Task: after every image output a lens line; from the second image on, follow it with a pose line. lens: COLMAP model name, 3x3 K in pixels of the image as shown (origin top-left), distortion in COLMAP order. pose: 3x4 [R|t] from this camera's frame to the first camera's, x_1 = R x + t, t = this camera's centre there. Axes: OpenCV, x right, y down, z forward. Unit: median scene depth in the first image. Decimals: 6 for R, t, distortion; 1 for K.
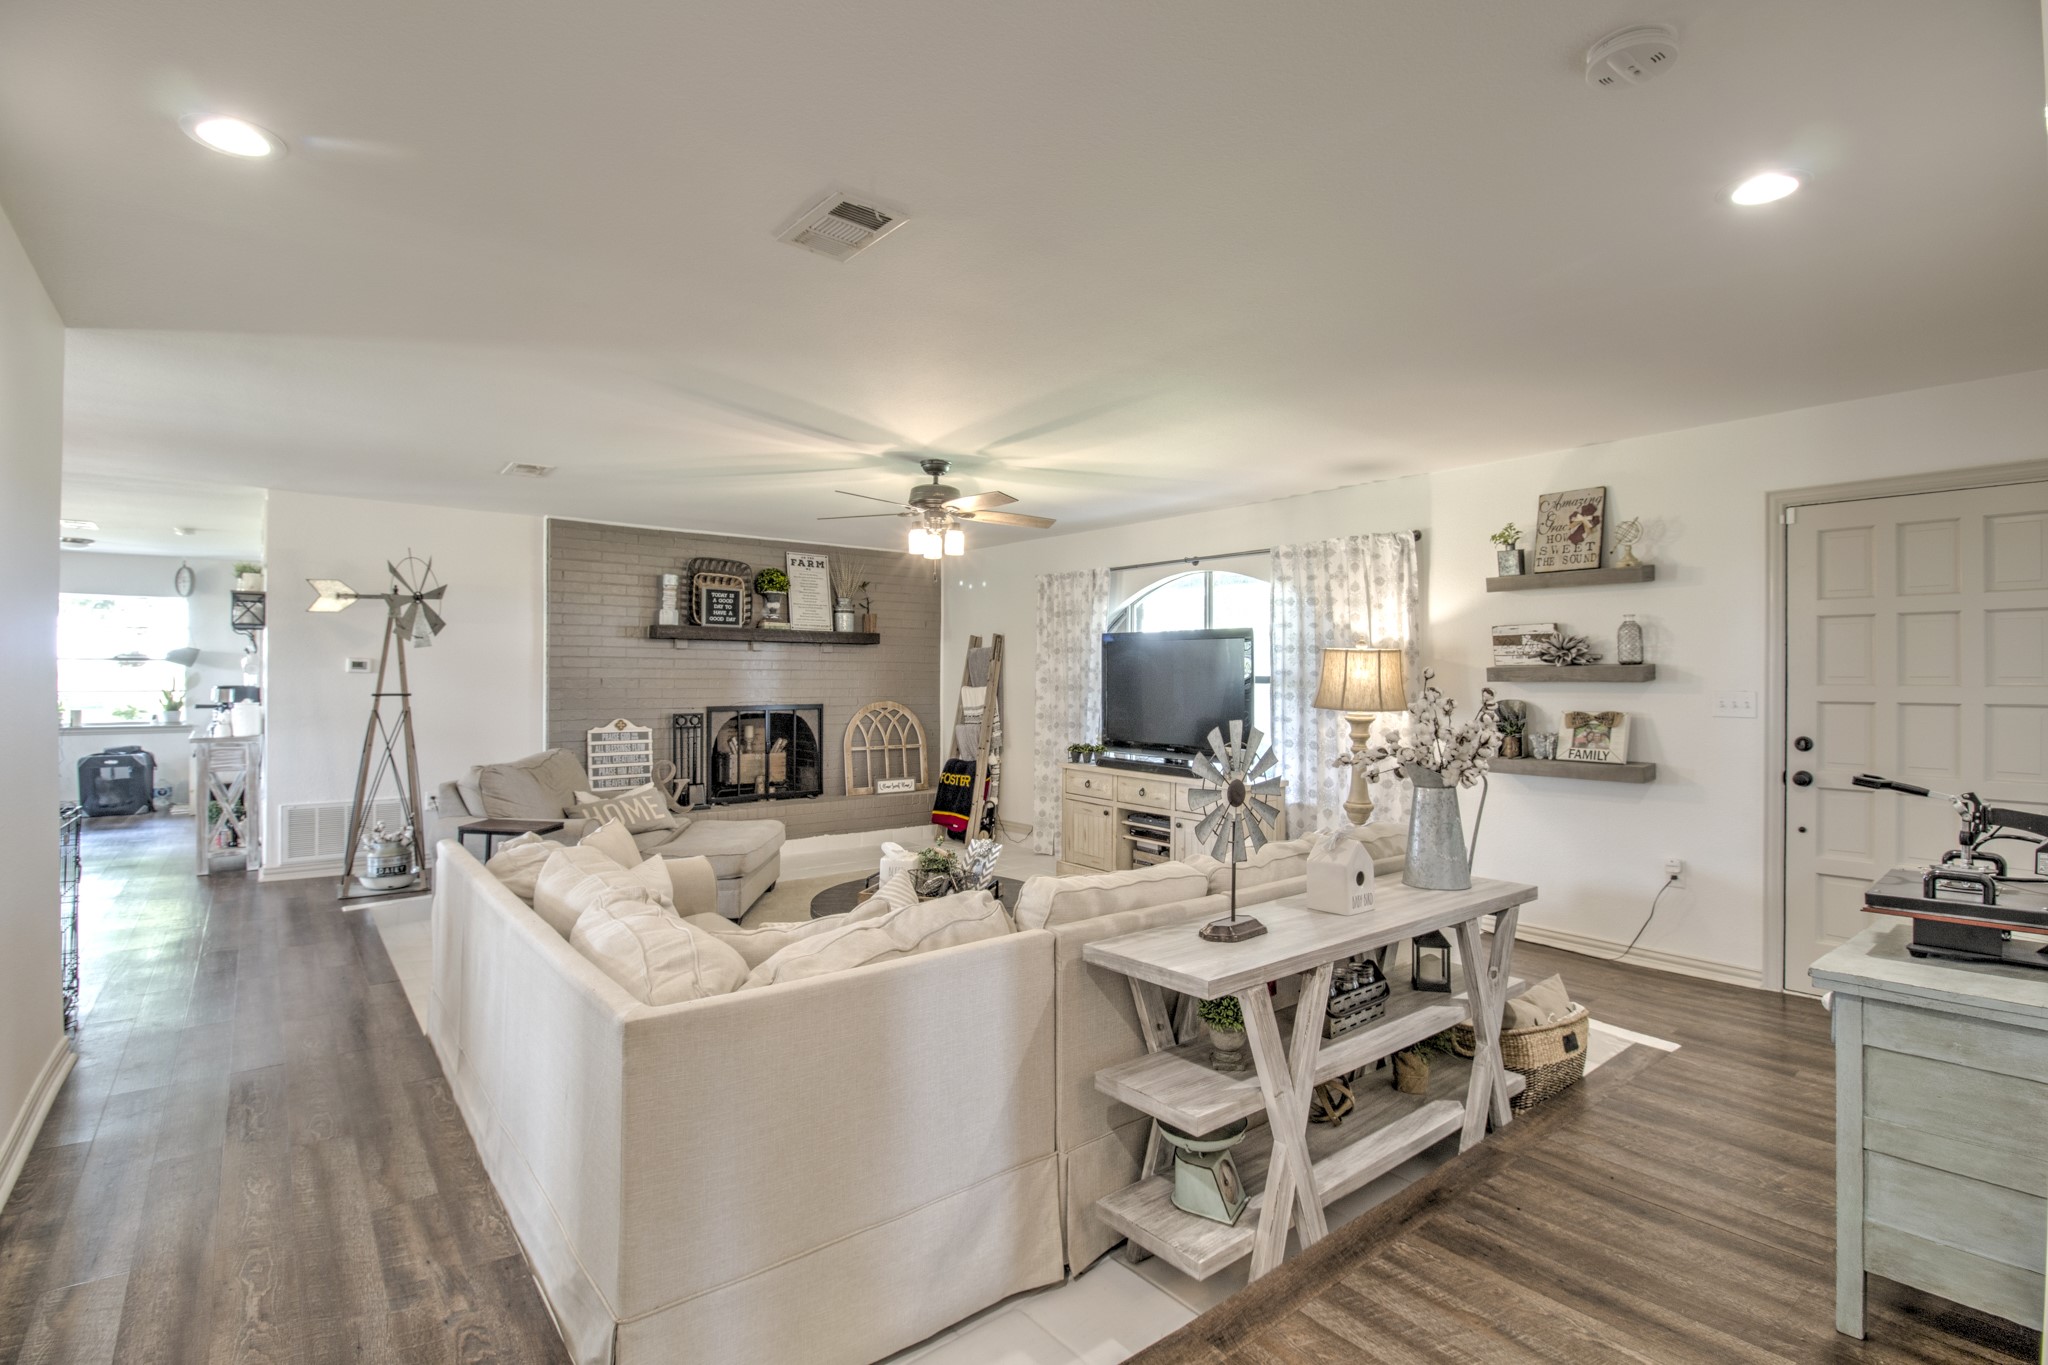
lens RADIAL K [[962.8, 0, 1066.2], [0, 962.8, 669.0], [0, 0, 1]] dist [0.001183, -0.014918]
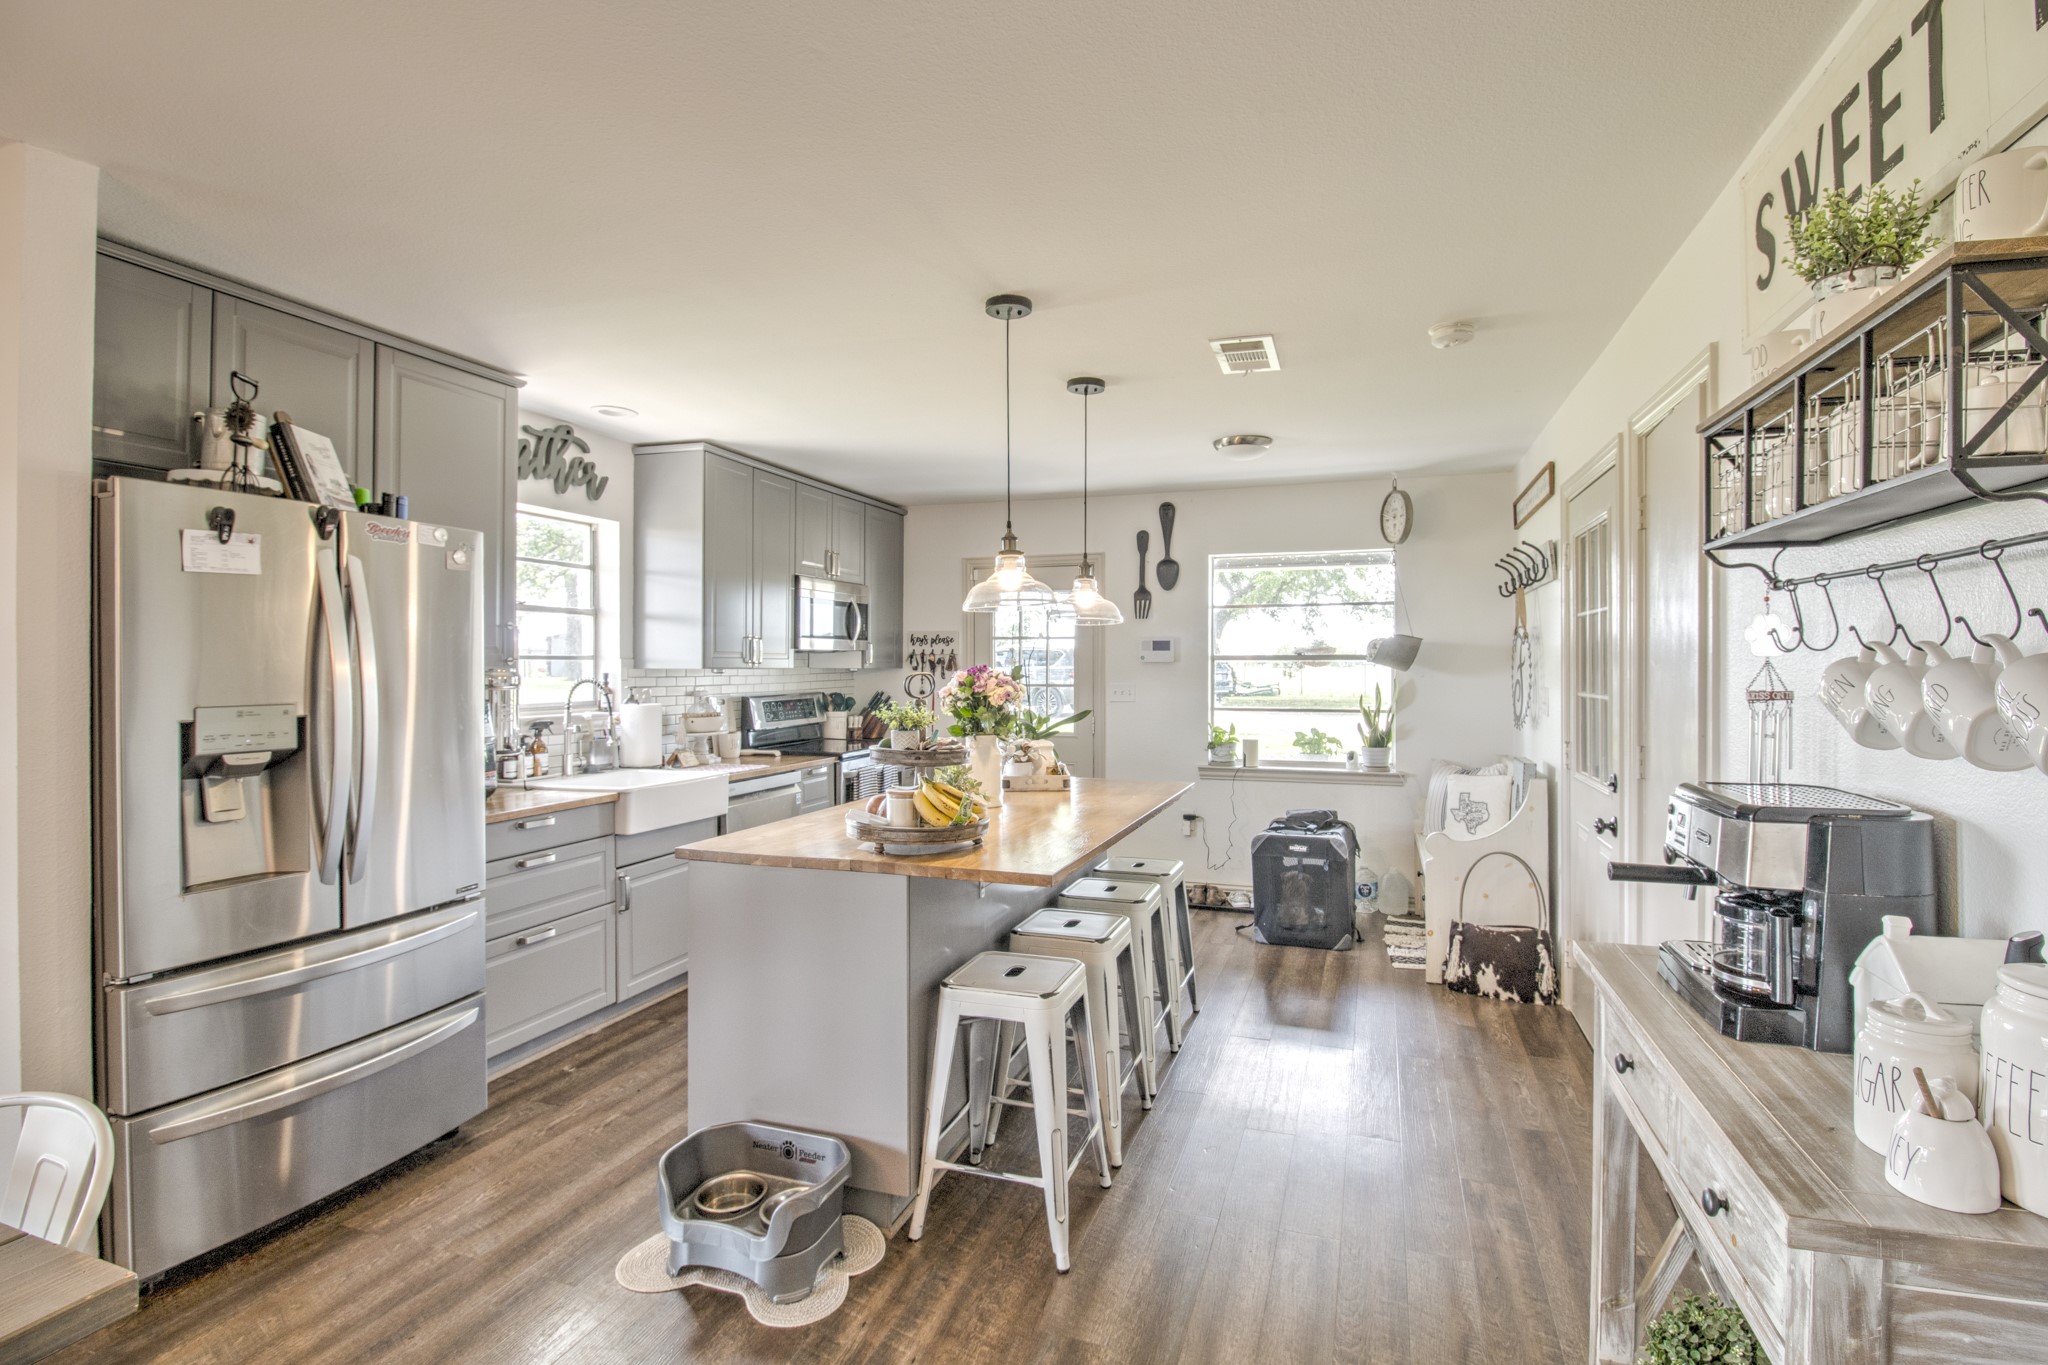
lens RADIAL K [[970.9, 0, 1039.3], [0, 970.9, 663.7], [0, 0, 1]] dist [0.002305, -0.014358]
pose [[0.518587, 0.000959, -0.855025, -0.667582], [0.006958, 0.999962, 0.005341, -0.012753], [0.854997, -0.008719, 0.518560, 0.642467]]
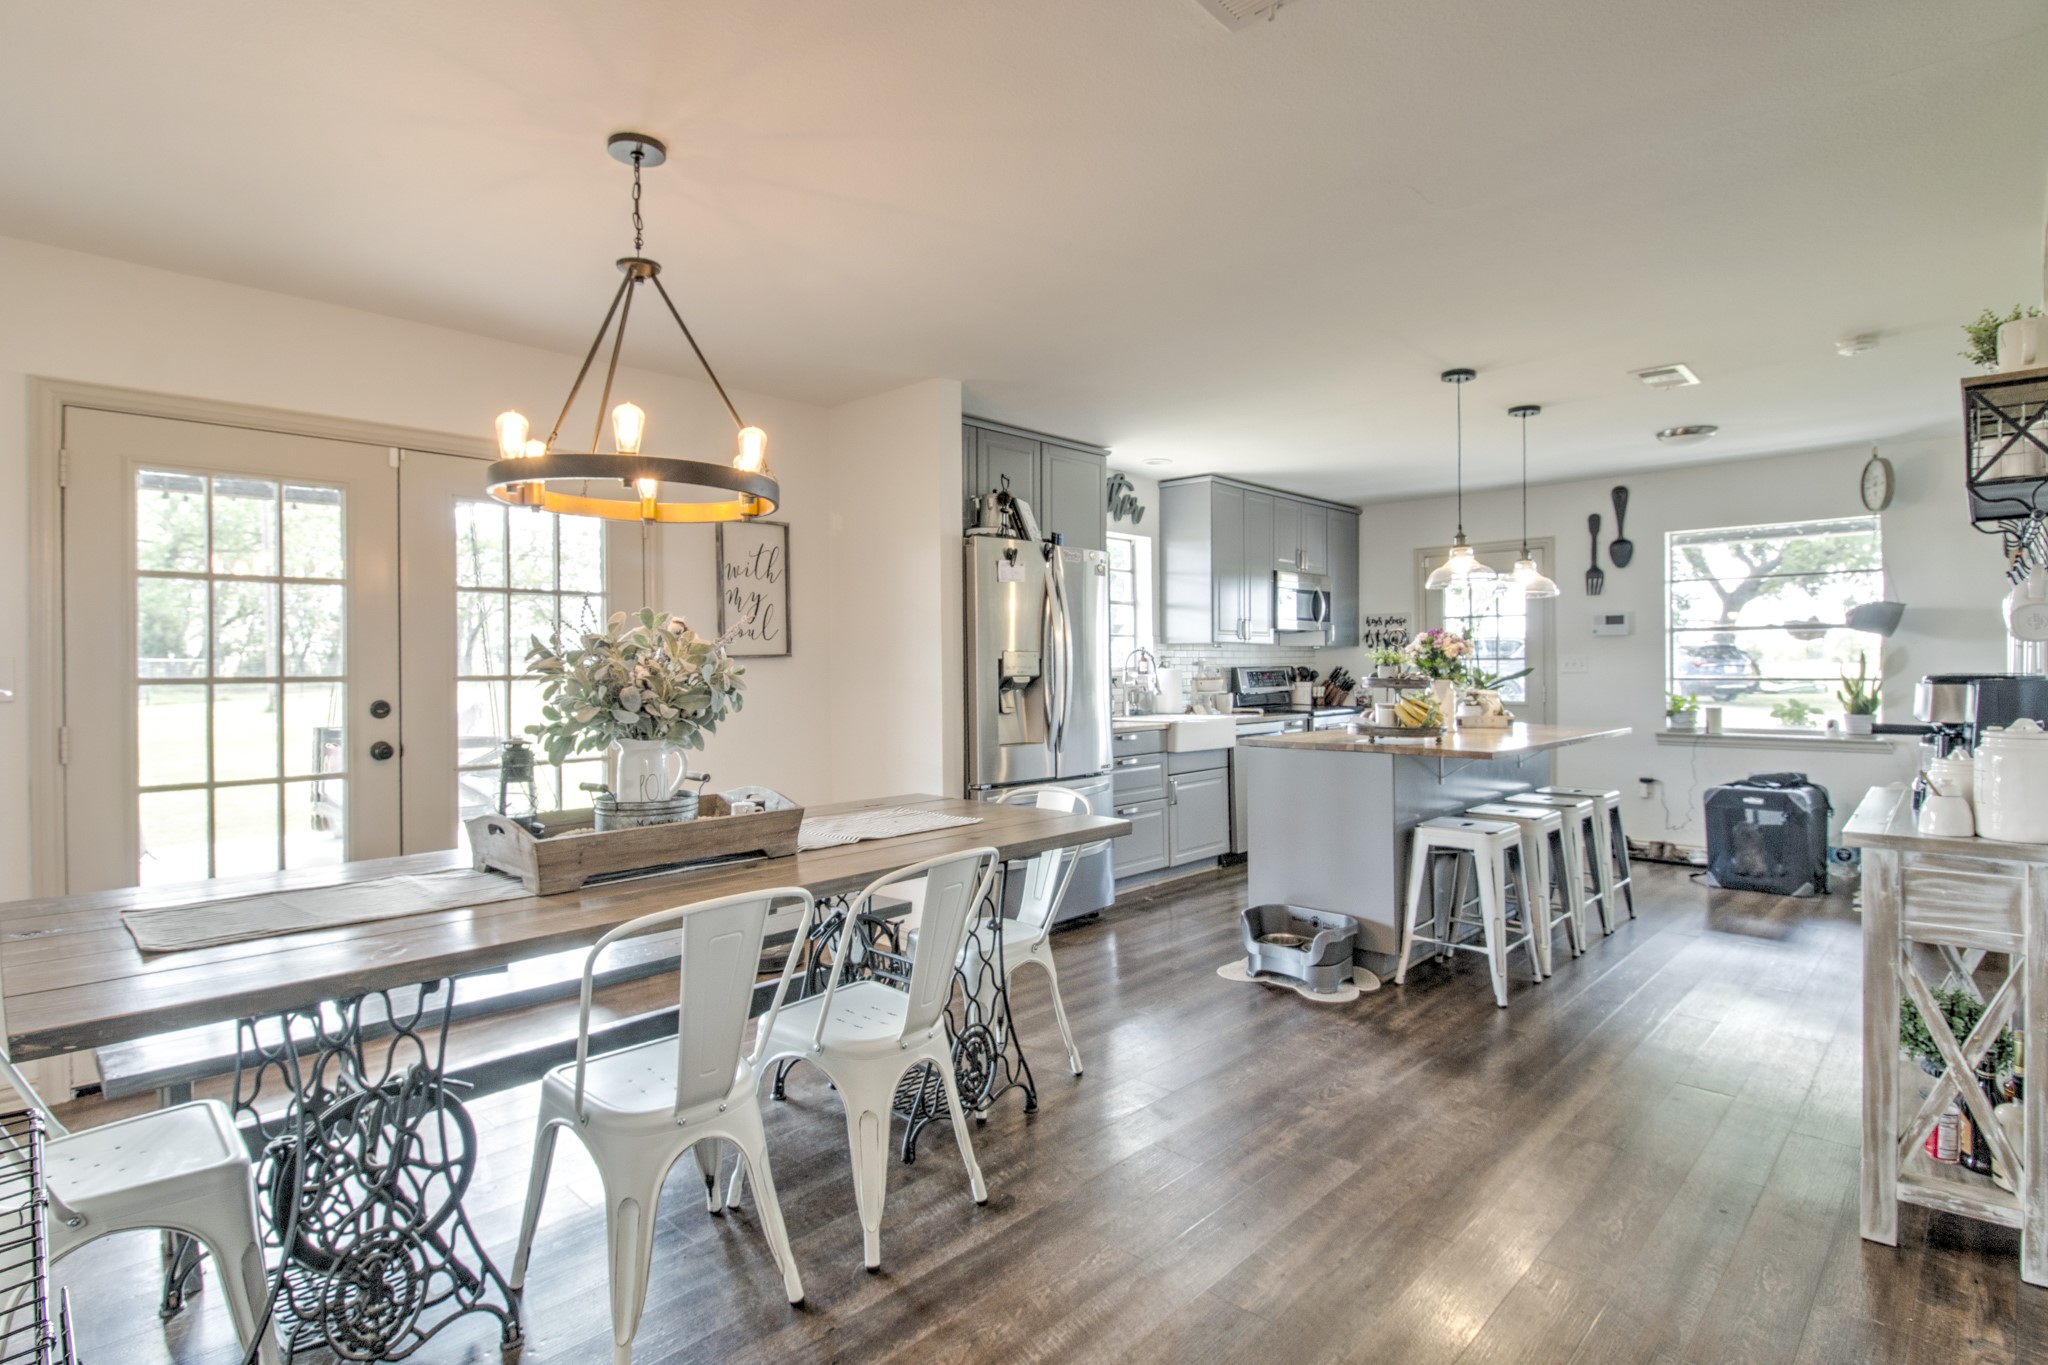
lens RADIAL K [[1025.5, 0, 997.2], [0, 1025.5, 664.9], [0, 0, 1]] dist [0.003897, -0.016065]
pose [[0.091760, -0.001139, -0.995781, -0.458521], [0.016448, 0.999865, 0.000372, 0.006868], [0.995645, -0.016412, 0.091766, 0.522389]]
